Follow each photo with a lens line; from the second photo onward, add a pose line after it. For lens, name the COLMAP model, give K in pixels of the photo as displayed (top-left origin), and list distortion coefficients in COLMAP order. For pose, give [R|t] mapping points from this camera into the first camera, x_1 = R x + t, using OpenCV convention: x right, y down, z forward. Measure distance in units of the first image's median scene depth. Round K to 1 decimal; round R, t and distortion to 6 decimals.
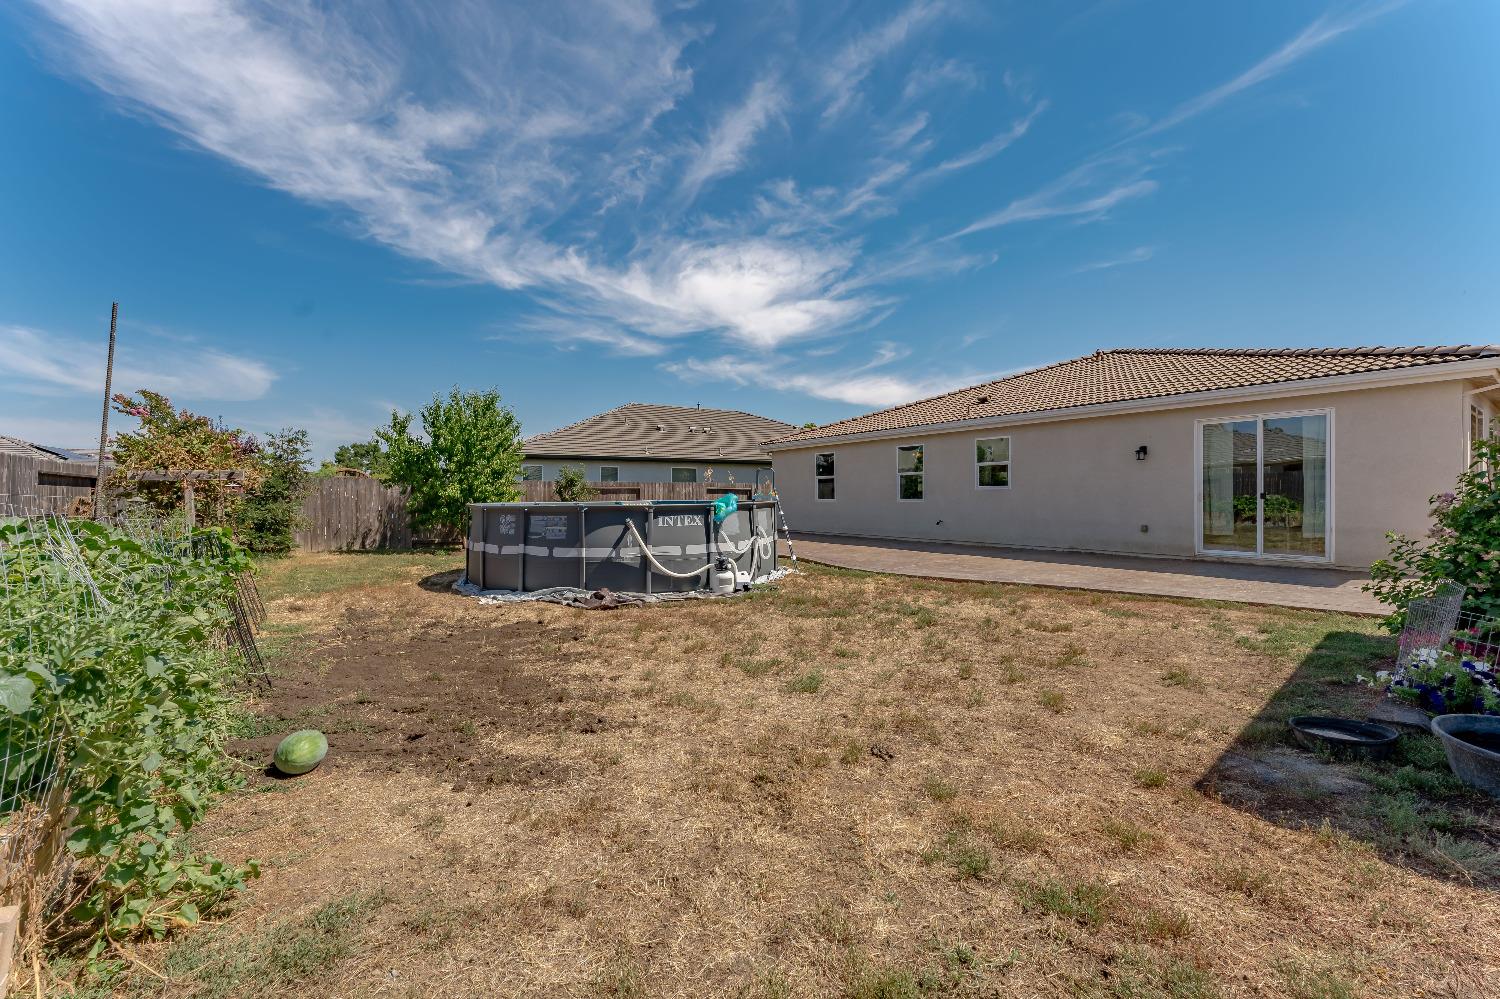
lens RADIAL K [[600.8, 0, 759.7], [0, 600.8, 495.4], [0, 0, 1]] dist [0.001358, 0.000413]
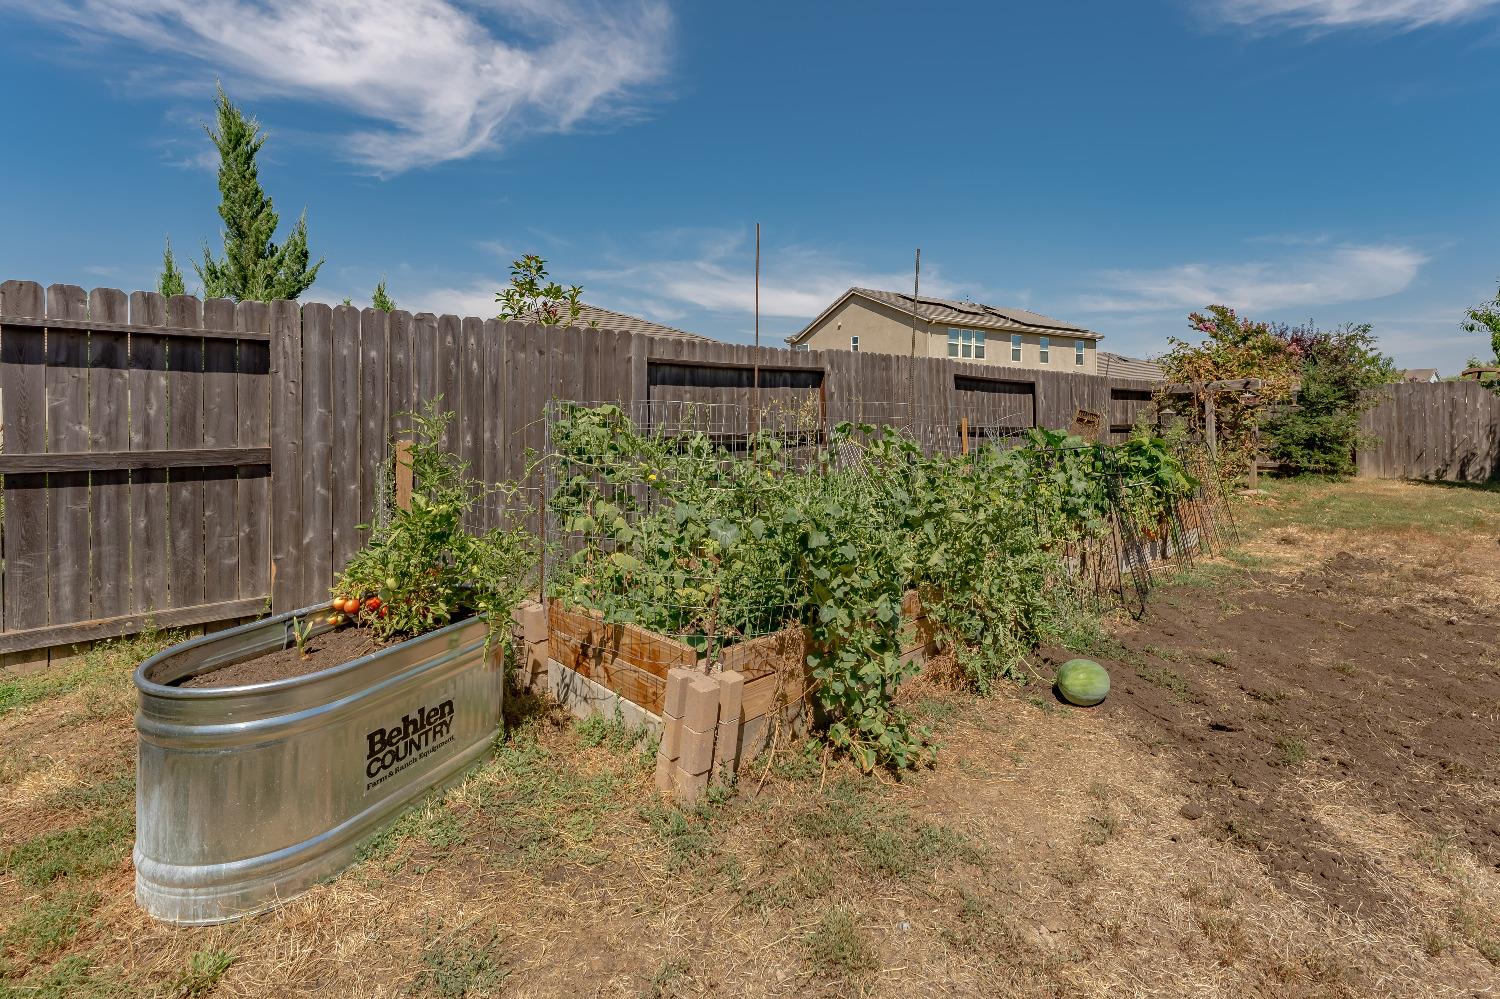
lens RADIAL K [[696.5, 0, 751.3], [0, 696.5, 411.4], [0, 0, 1]] dist [-0.012979, 0.000124]
pose [[0.119787, -0.005228, -0.992786, 0.074396], [0.010213, 0.999940, -0.004033, 0.003815], [0.992747, -0.009656, 0.119833, 0.120277]]
